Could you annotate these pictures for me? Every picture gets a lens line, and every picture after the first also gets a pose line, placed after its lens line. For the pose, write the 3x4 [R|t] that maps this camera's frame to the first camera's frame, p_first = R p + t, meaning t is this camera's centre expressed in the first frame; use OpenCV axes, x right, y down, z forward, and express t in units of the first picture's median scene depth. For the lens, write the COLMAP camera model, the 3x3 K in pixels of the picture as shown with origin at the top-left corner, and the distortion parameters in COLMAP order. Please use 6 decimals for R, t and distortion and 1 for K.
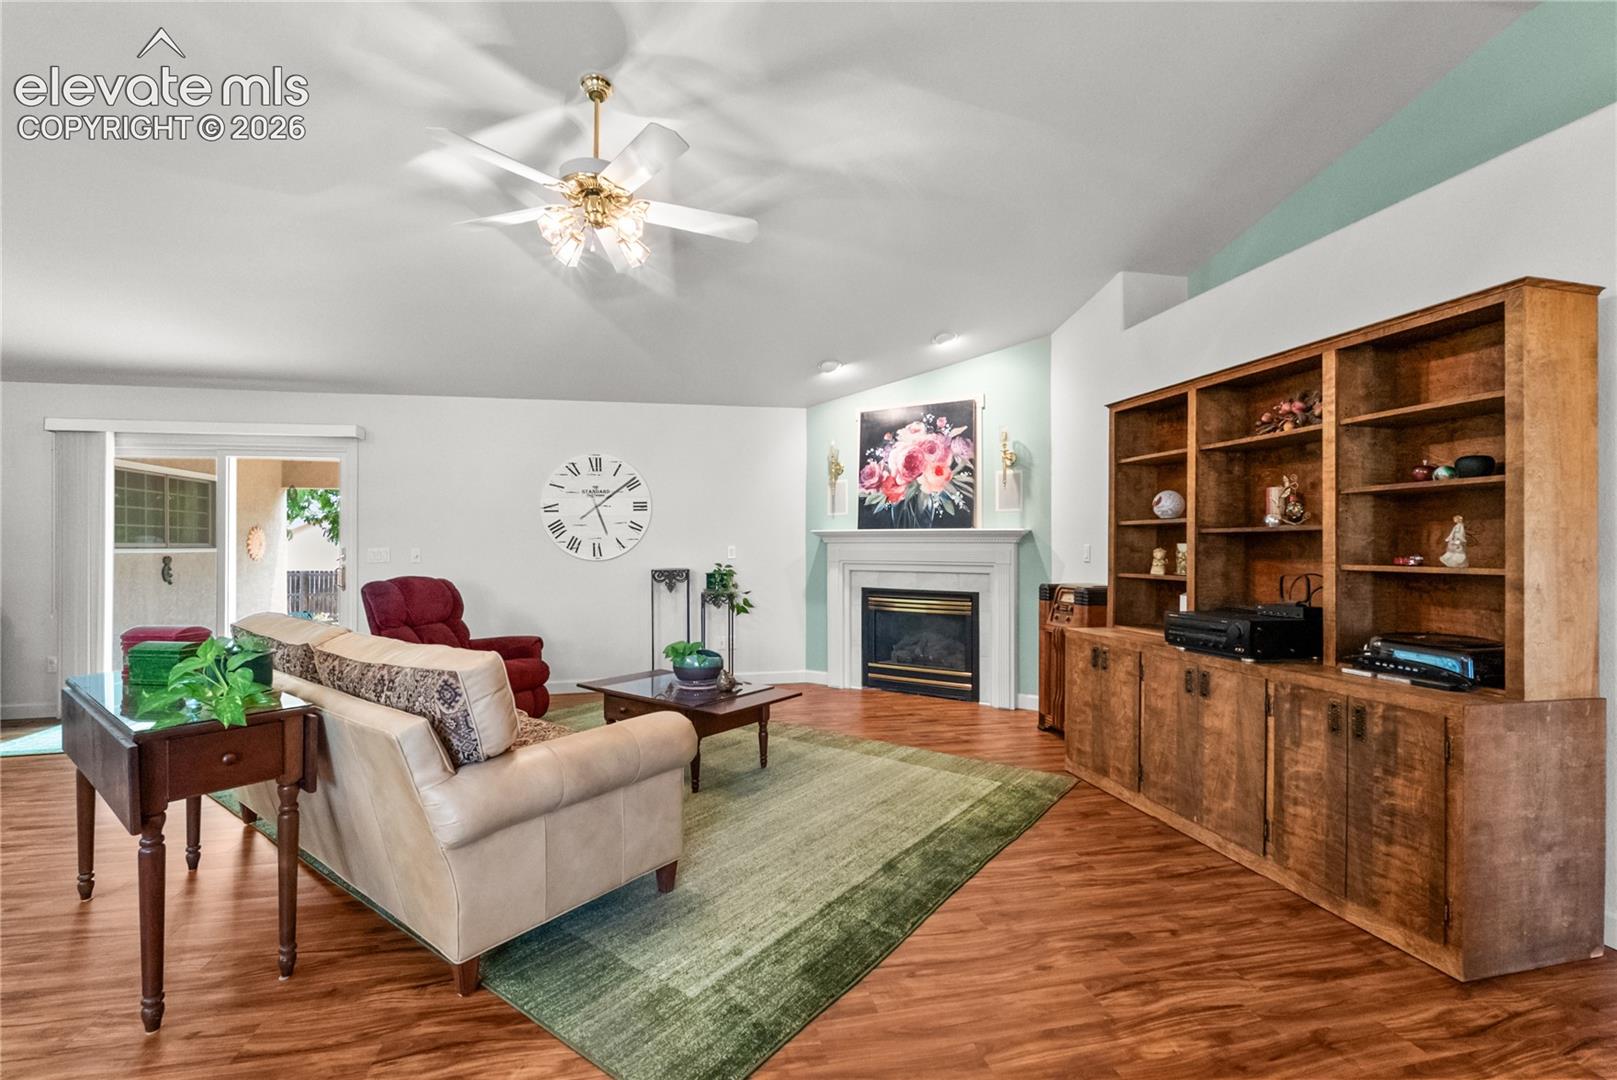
lens RADIAL K [[711.0, 0, 810.0], [0, 711.0, 537.8], [0, 0, 1]] dist [-0.008629, 0.001444]
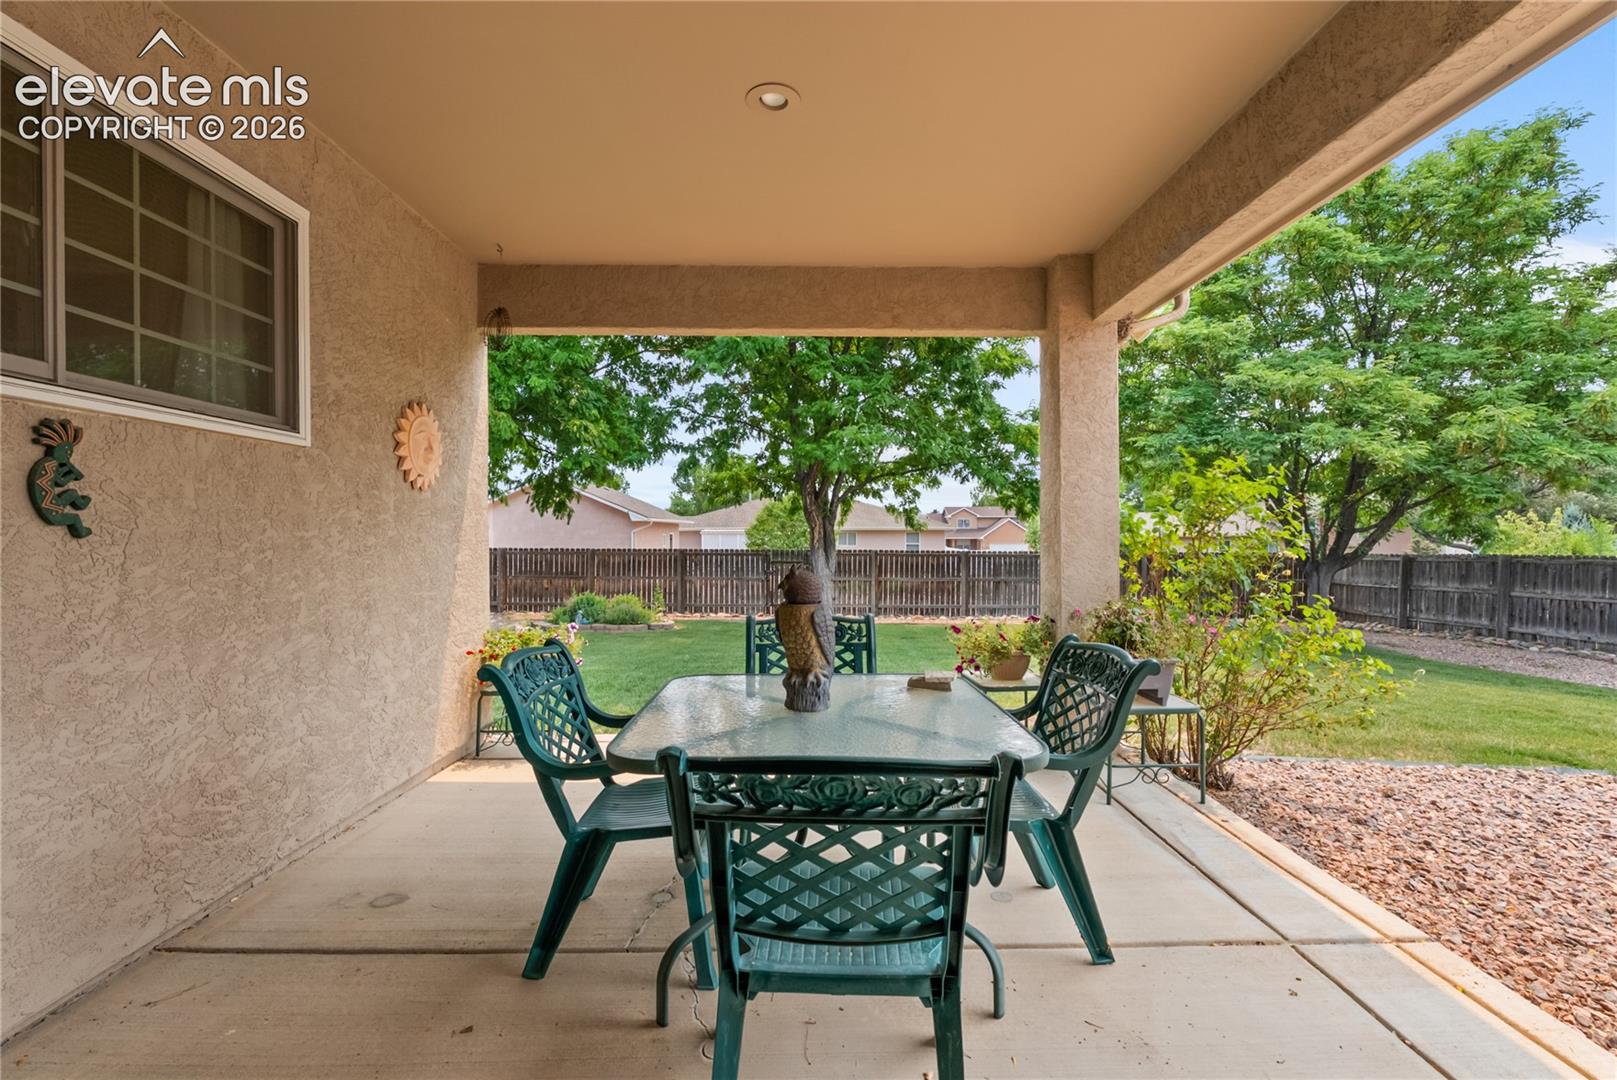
lens RADIAL K [[711.0, 0, 813.8], [0, 711.0, 539.7], [0, 0, 1]] dist [-0.008629, 0.001444]
pose [[0.979694, 0.009909, -0.200254, -1.470618], [-0.006626, 0.999833, 0.017058, 0.149152], [0.200389, -0.015385, 0.979596, 1.974569]]
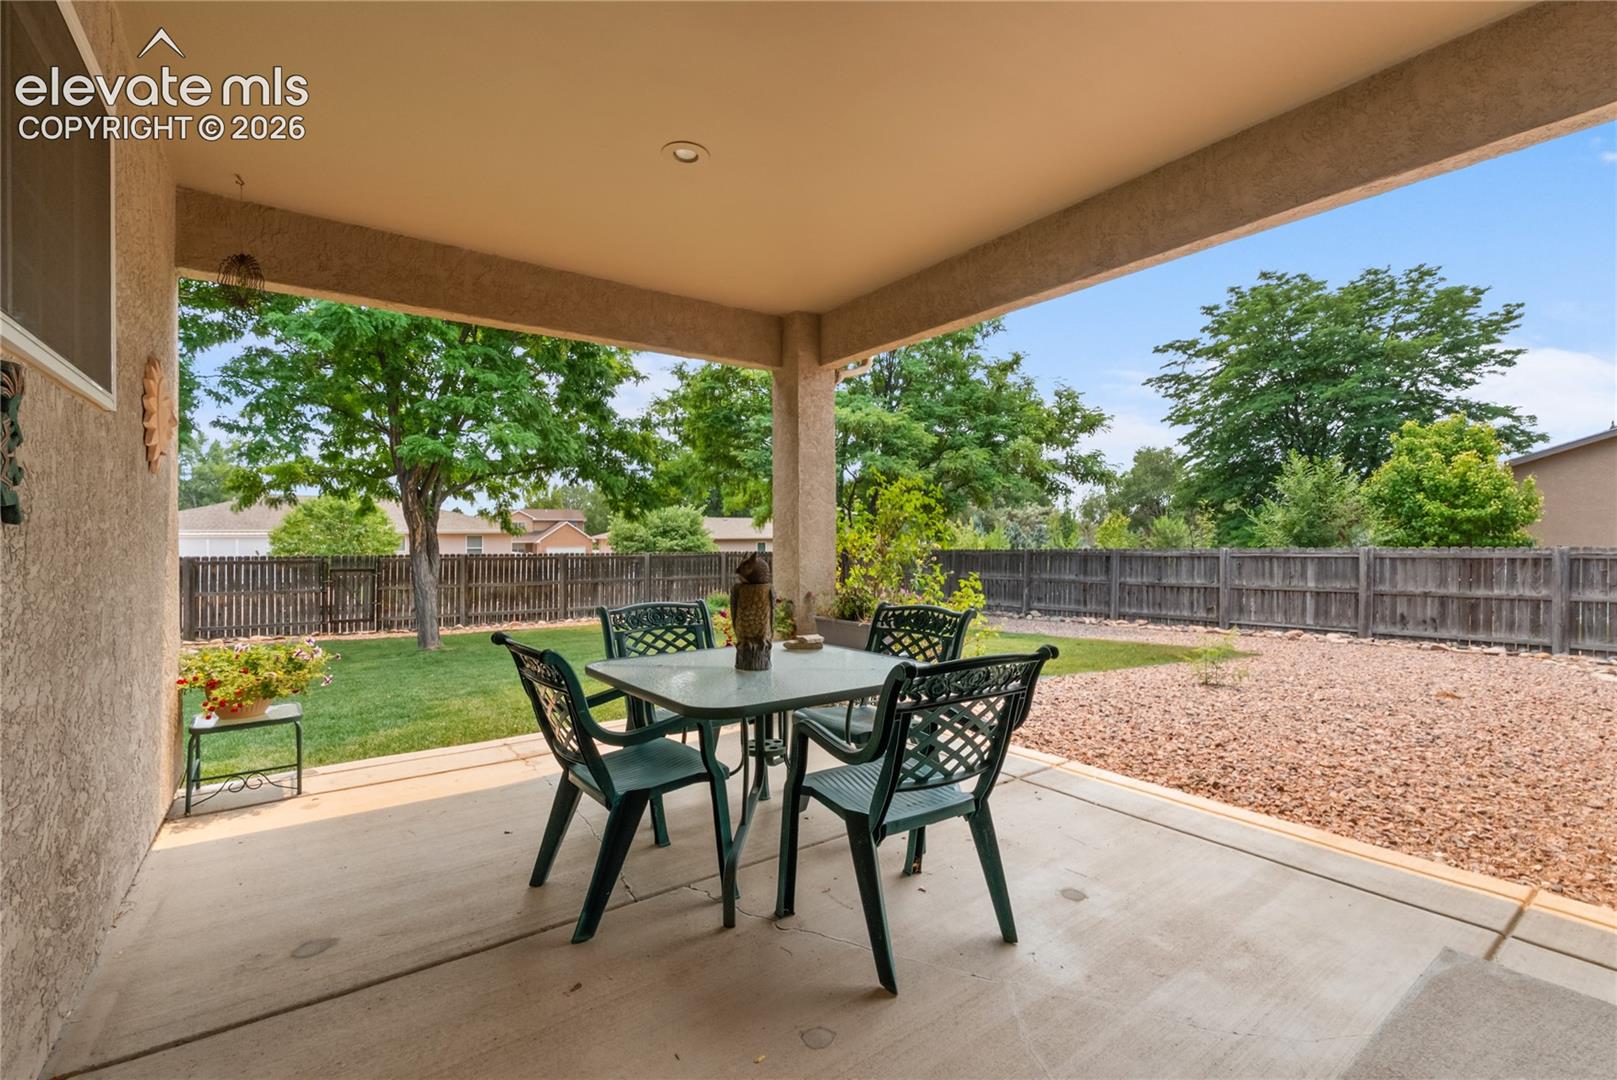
lens RADIAL K [[711.0, 0, 805.6], [0, 711.0, 538.6], [0, 0, 1]] dist [-0.008629, 0.001444]
pose [[0.916085, 0.004868, 0.400954, -1.933607], [-0.007683, 0.999956, 0.005415, 0.164253], [-0.400910, -0.008042, 0.916082, 1.830101]]
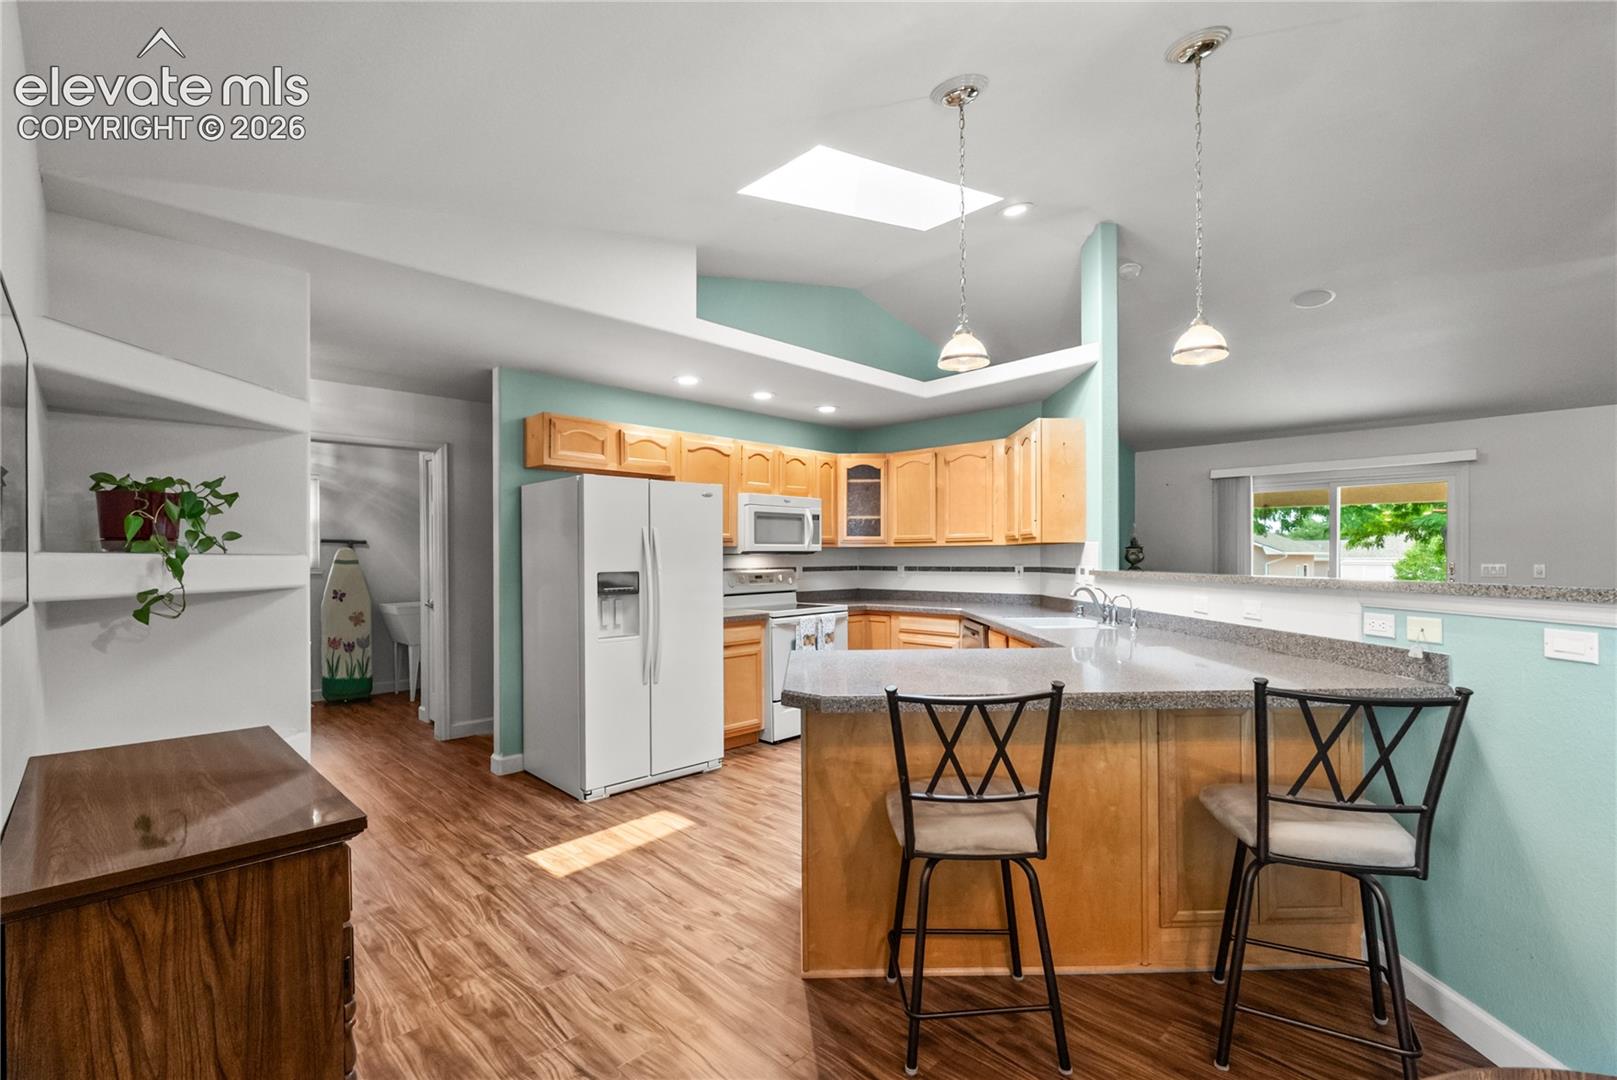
lens RADIAL K [[711.0, 0, 816.3], [0, 711.0, 550.8], [0, 0, 1]] dist [-0.008629, 0.001444]
pose [[0.546453, -0.000980, -0.837489, -0.503754], [0.004116, 0.999990, 0.001515, -0.018460], [0.837480, -0.004275, 0.546451, -0.758963]]
